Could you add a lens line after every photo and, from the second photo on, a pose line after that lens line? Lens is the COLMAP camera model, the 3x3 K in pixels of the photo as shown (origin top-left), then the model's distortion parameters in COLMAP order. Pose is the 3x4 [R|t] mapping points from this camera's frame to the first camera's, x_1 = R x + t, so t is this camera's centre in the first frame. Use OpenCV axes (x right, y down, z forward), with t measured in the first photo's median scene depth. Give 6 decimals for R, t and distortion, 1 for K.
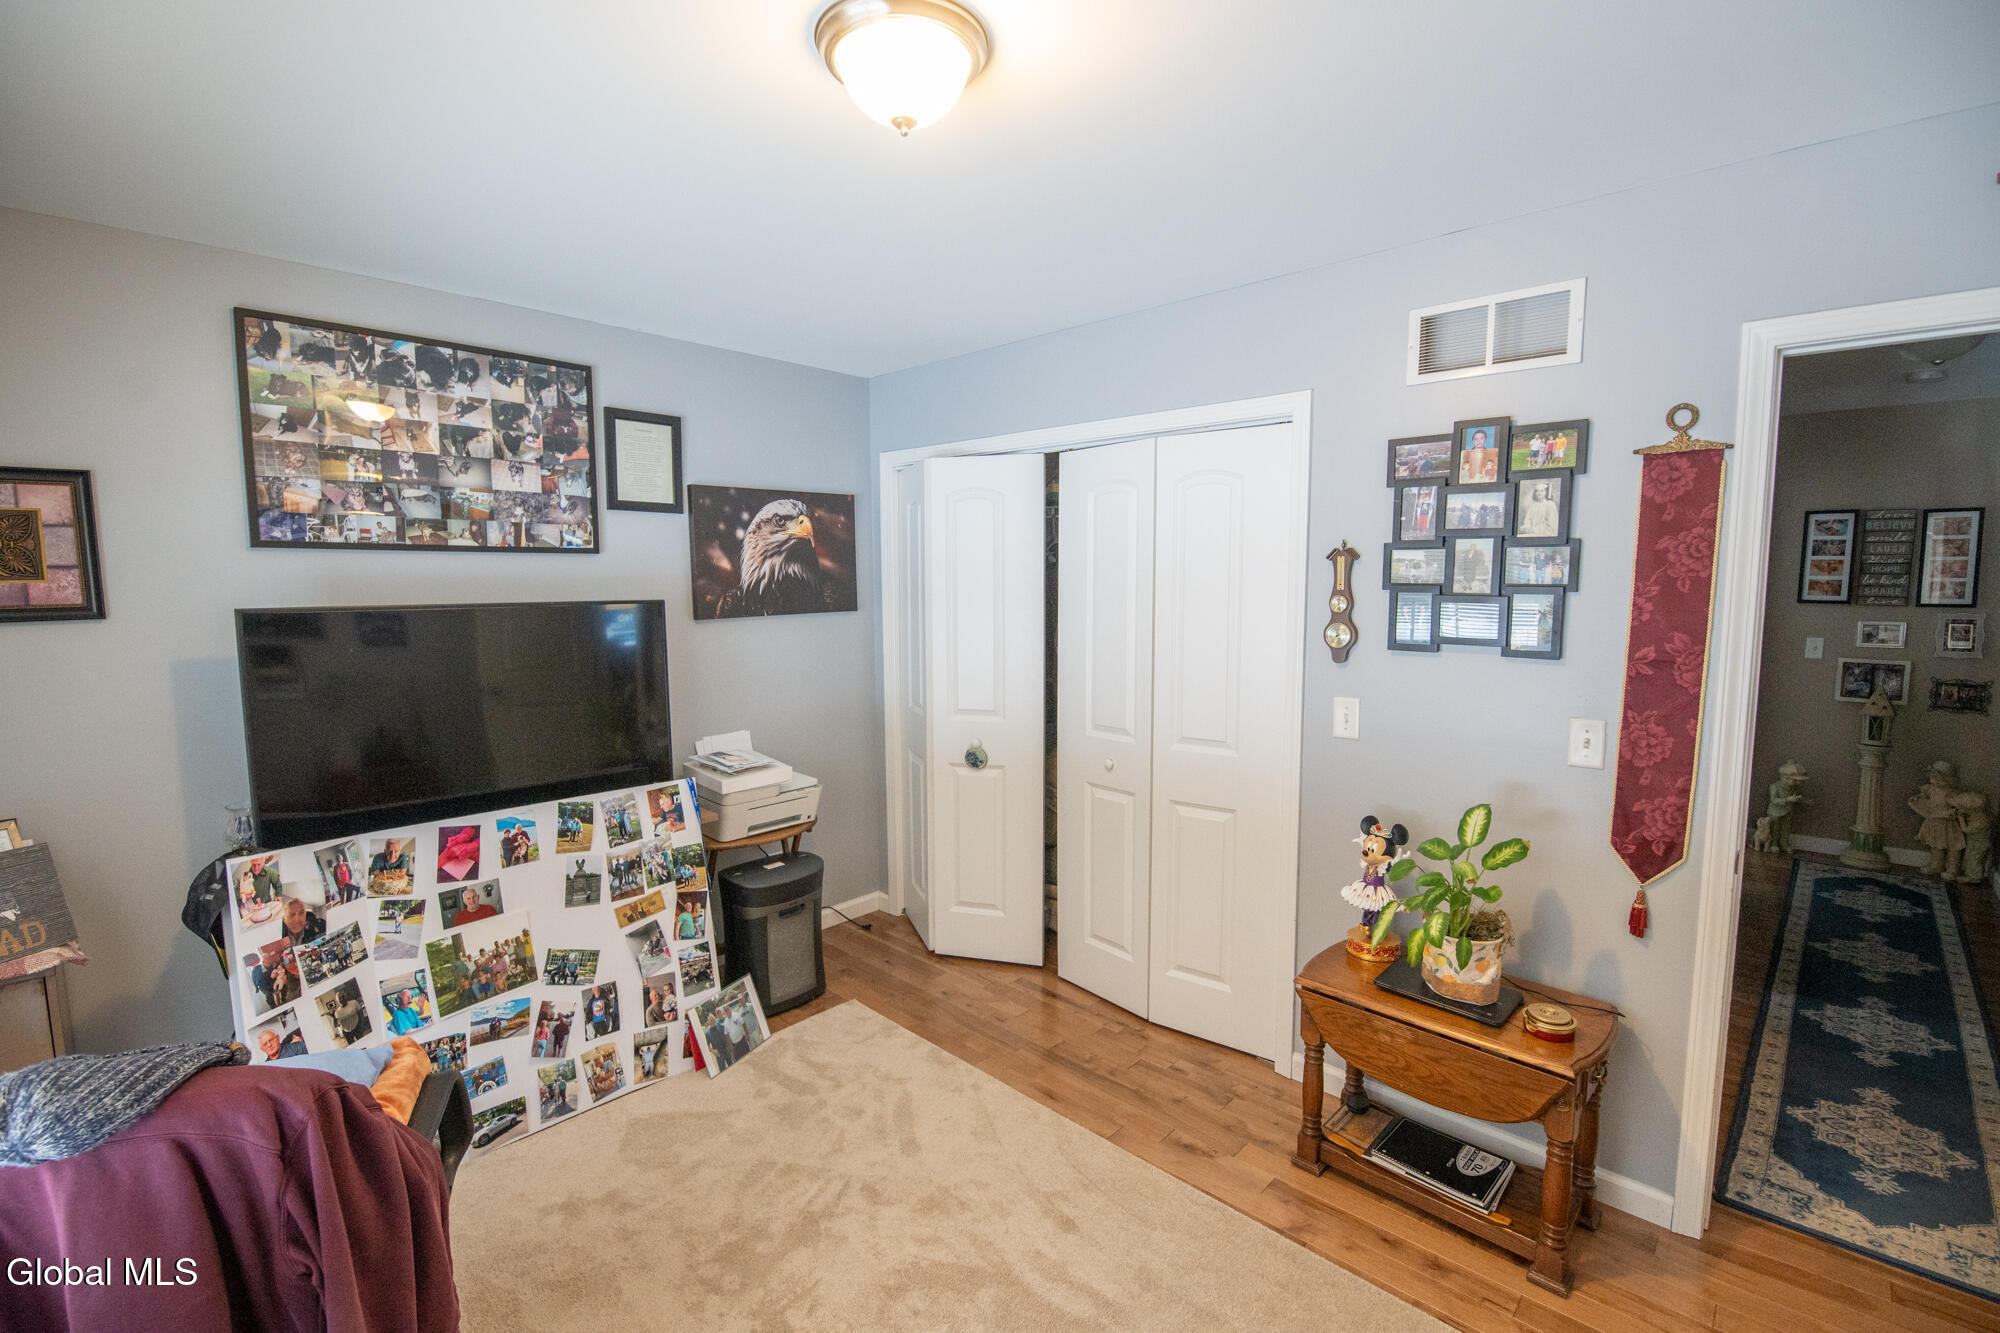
lens RADIAL K [[874.1, 0, 990.1], [0, 874.1, 667.3], [0, 0, 1]] dist [-0.001138, -0.011663]
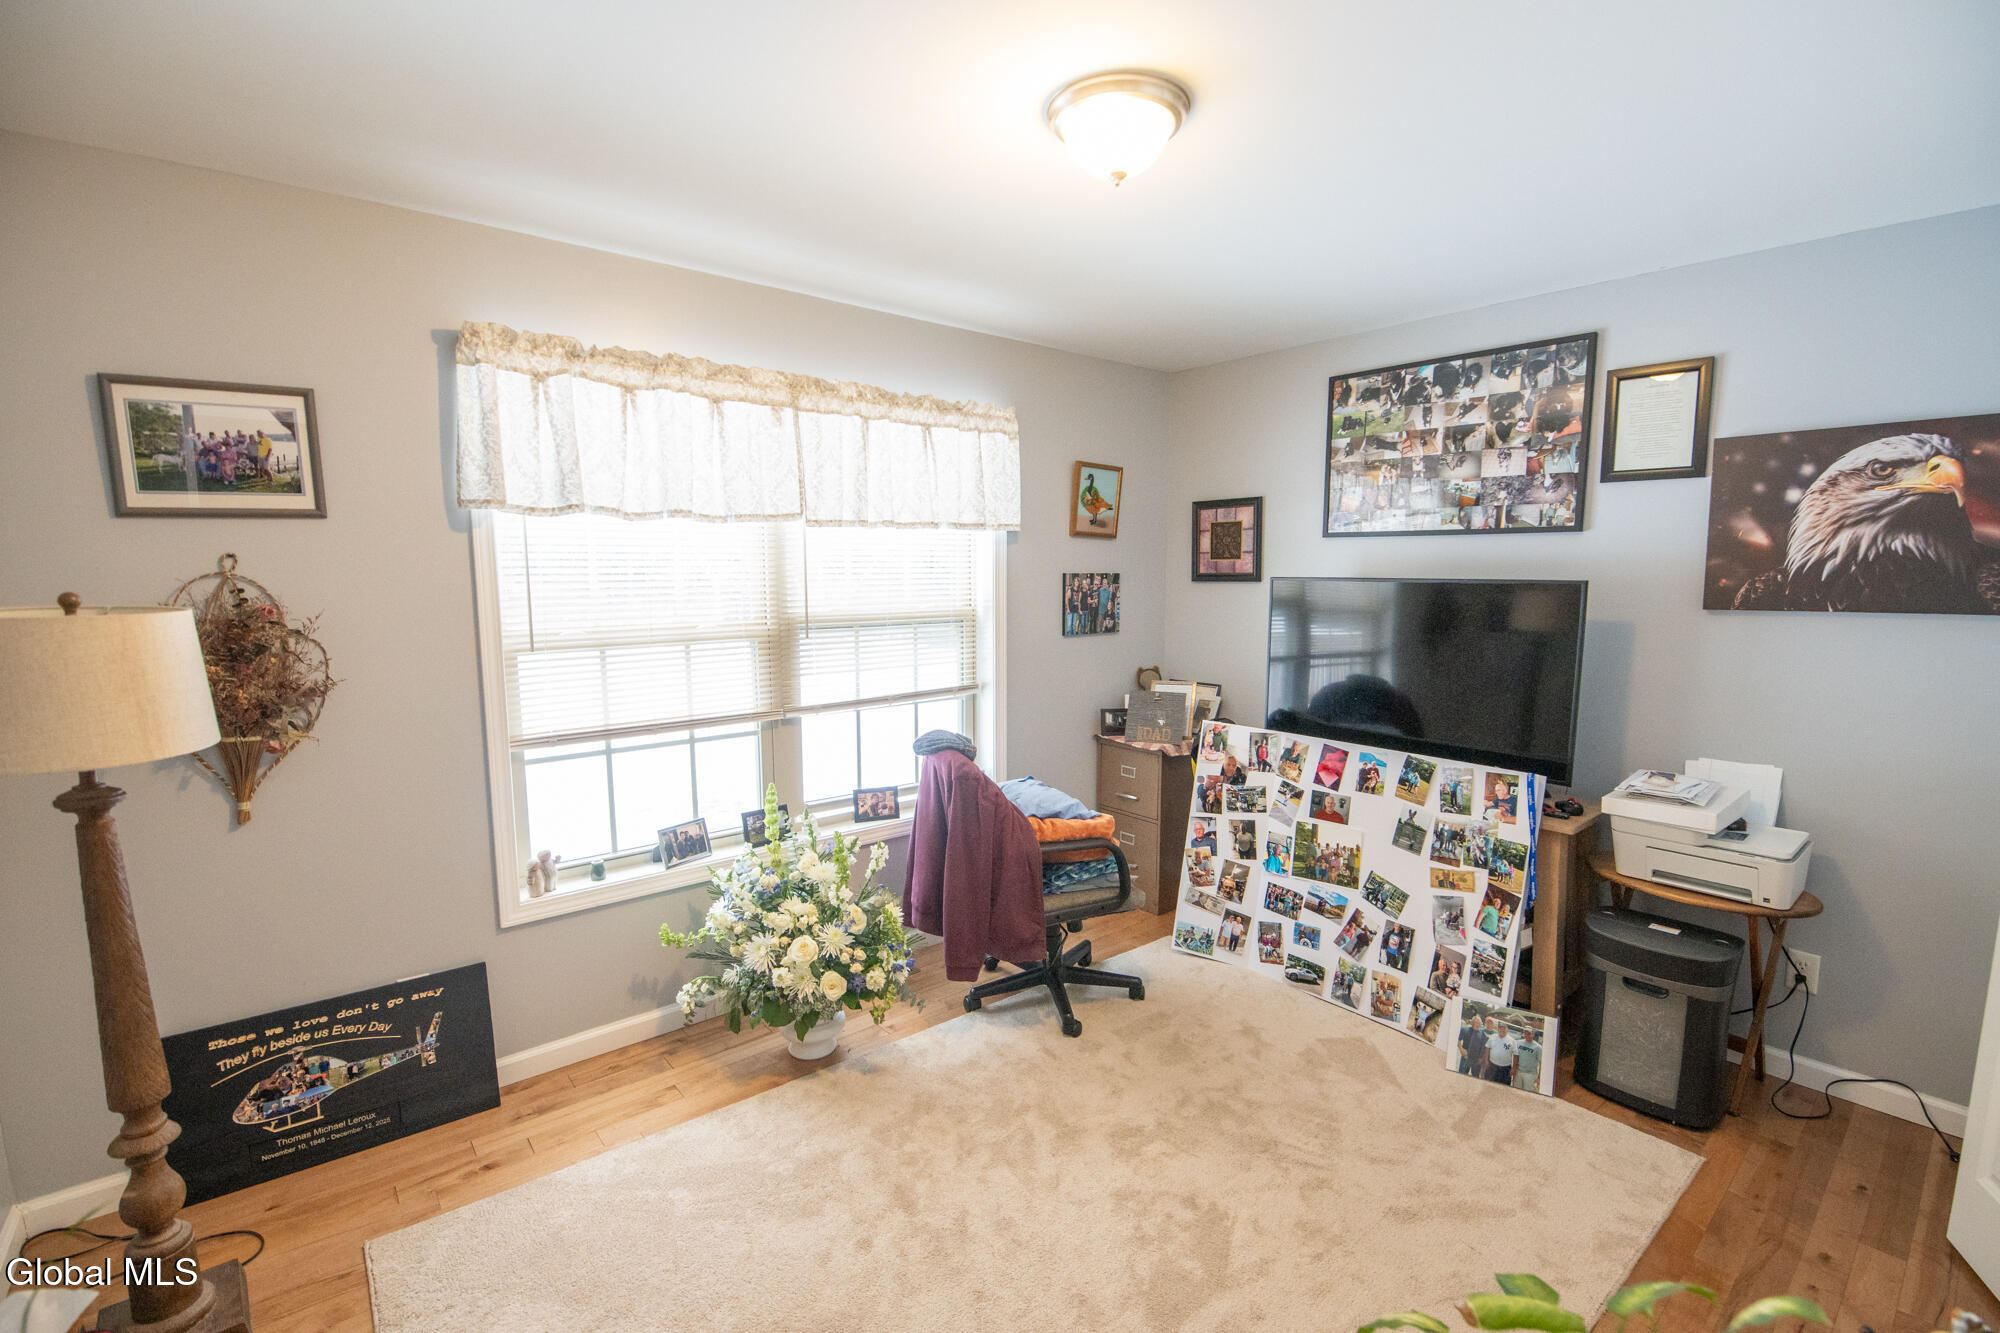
lens RADIAL K [[874.1, 0, 990.1], [0, 874.1, 667.3], [0, 0, 1]] dist [-0.001138, -0.011663]
pose [[-0.122929, 0.118518, -0.985313, 0.651919], [-0.098341, 0.986502, 0.130930, -0.050995], [0.987531, 0.112992, -0.109615, 0.549895]]
